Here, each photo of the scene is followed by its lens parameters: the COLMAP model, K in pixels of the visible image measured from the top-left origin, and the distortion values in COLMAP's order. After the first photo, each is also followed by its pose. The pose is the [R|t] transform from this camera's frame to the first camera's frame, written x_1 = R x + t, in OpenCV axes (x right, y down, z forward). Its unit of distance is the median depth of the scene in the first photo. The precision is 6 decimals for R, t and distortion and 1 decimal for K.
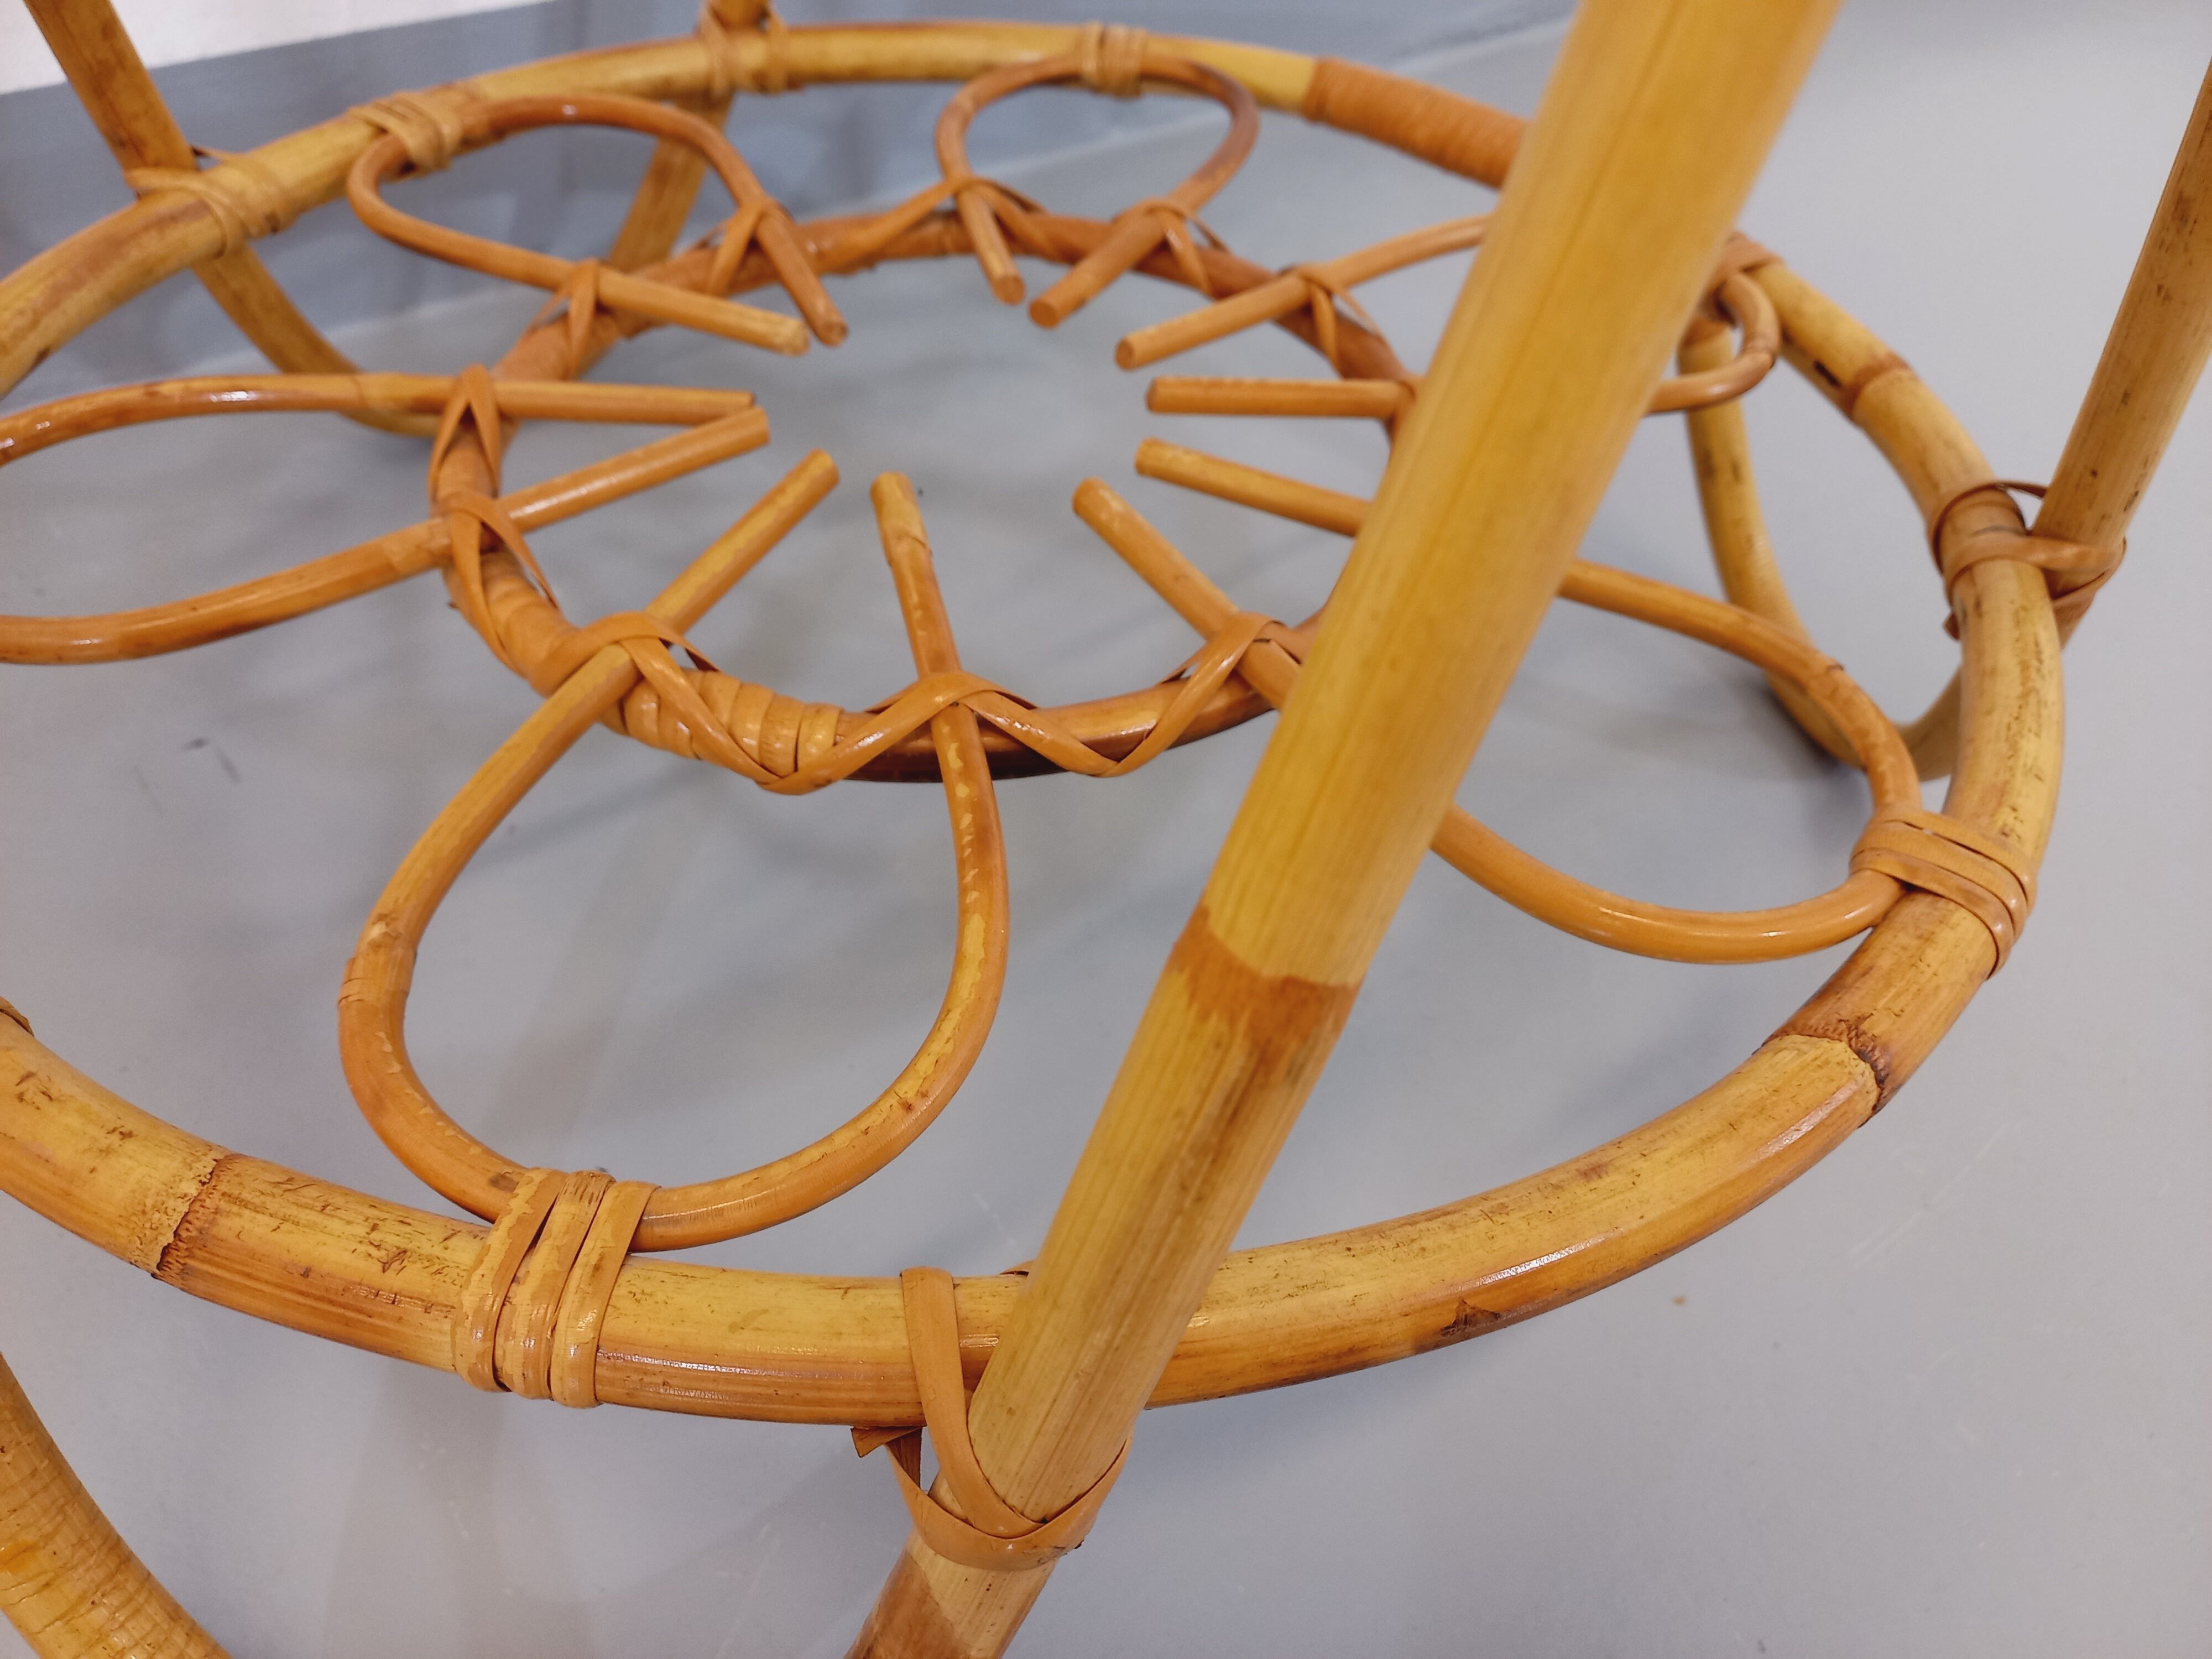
lens RADIAL K [[1617.8, 0, 1106.0], [0, 1617.8, 829.5], [0, 0, 1]] dist [0.070971, -0.107295]
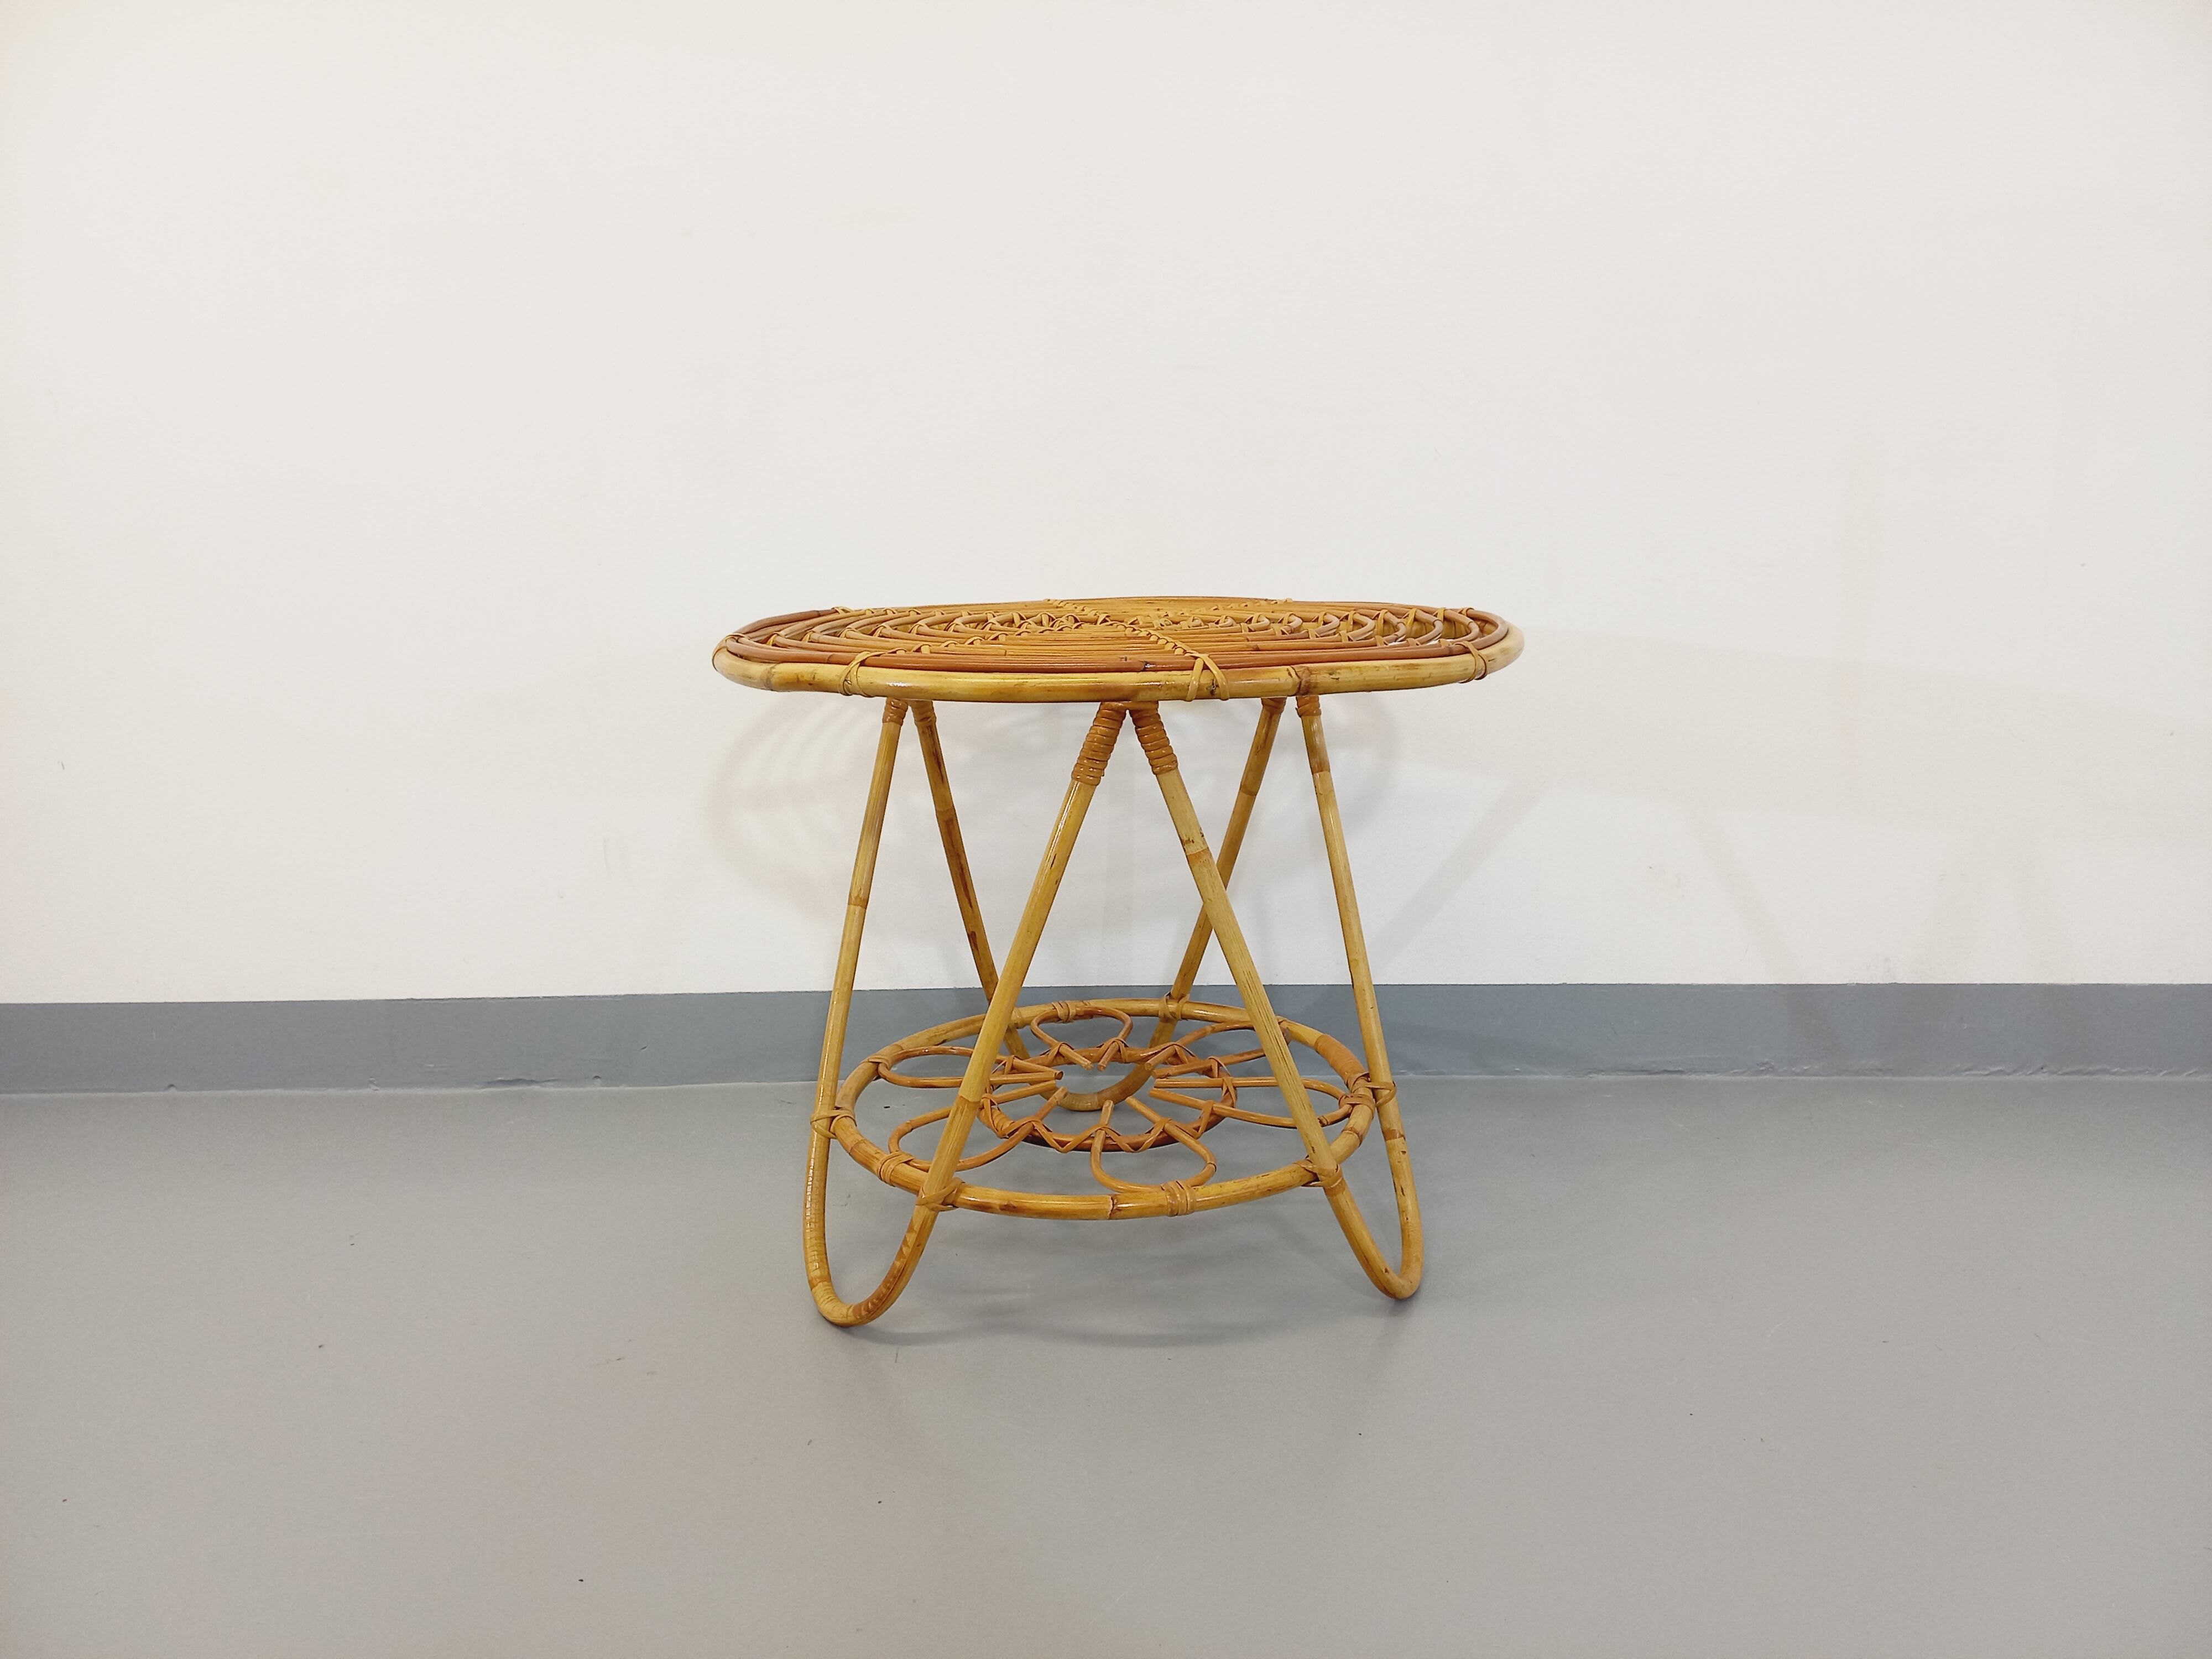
lens RADIAL K [[1612.5, 0, 1121.4], [0, 1612.5, 798.2], [0, 0, 1]] dist [0.091317, -0.113122]
pose [[0.793669, 0.060355, -0.605348, 2.539024], [-0.387328, 0.817452, -0.426321, 0.920774], [0.469113, 0.572826, 0.672164, -2.237474]]
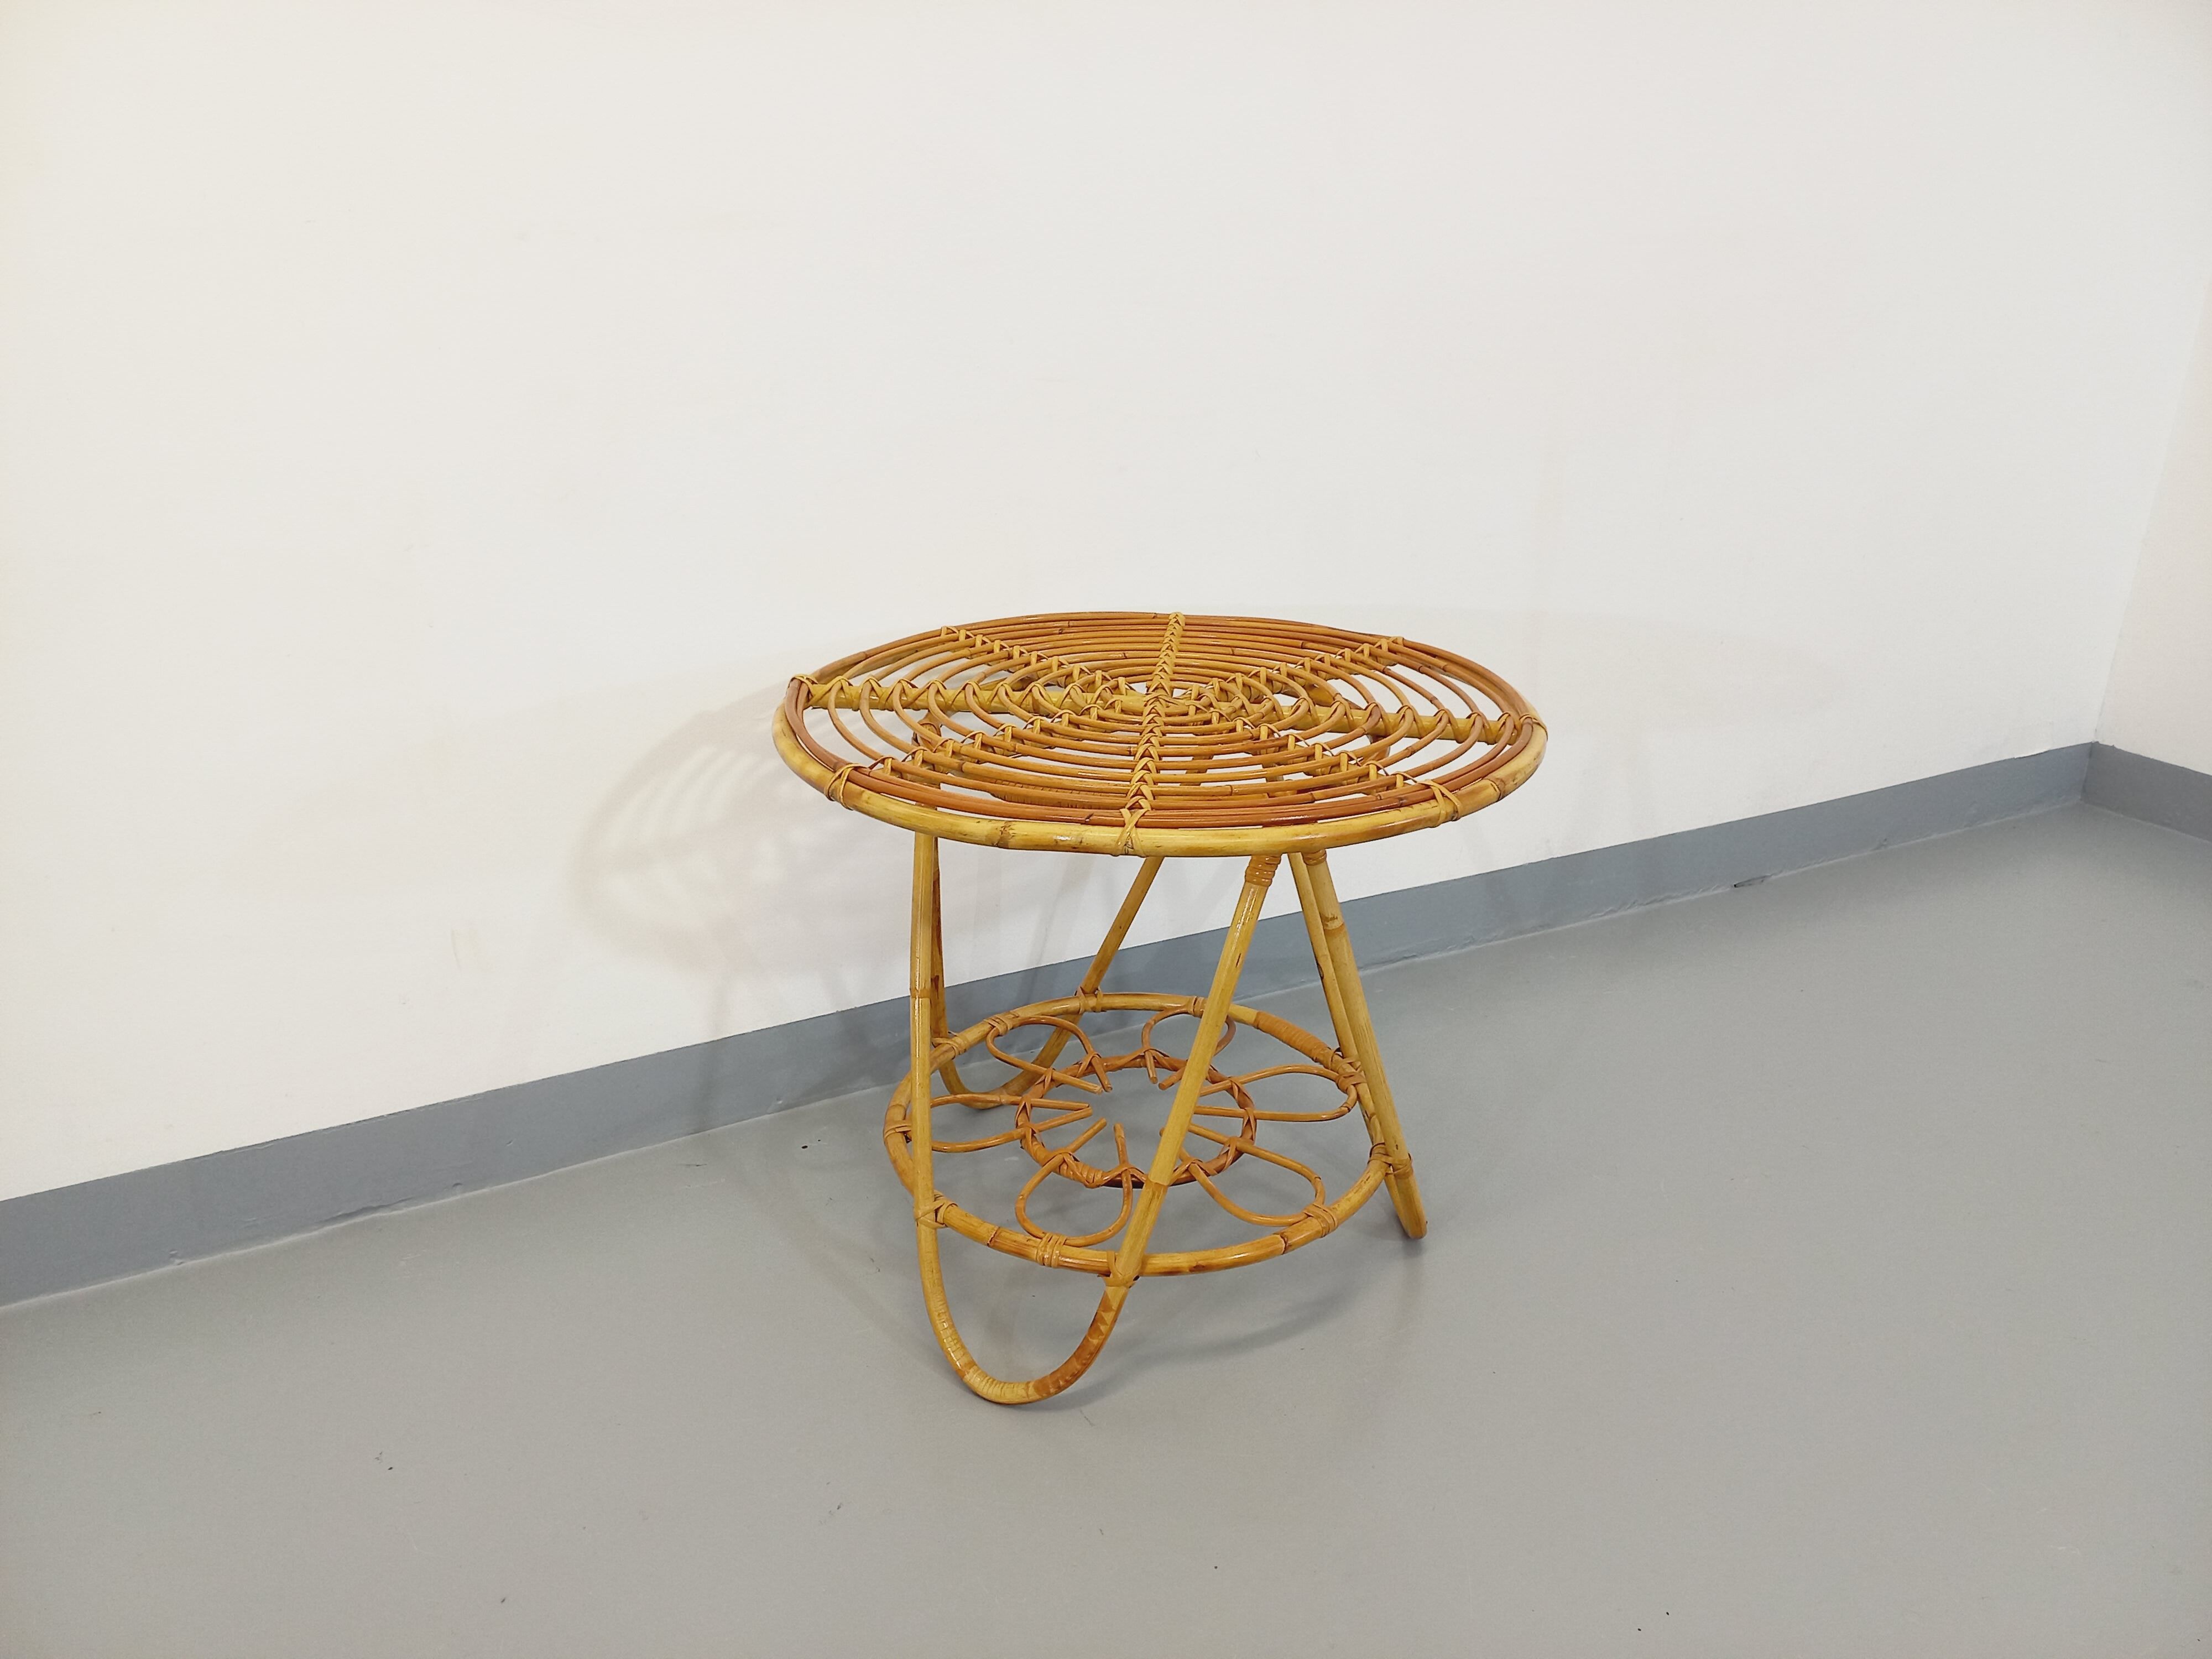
lens RADIAL K [[1616.4, 0, 1102.7], [0, 1616.4, 793.6], [0, 0, 1]] dist [0.090013, -0.112892]
pose [[0.986148, 0.021253, -0.164503, 0.556647], [-0.088326, 0.906735, -0.412347, 0.827377], [0.140397, 0.421165, 0.896052, -3.498120]]
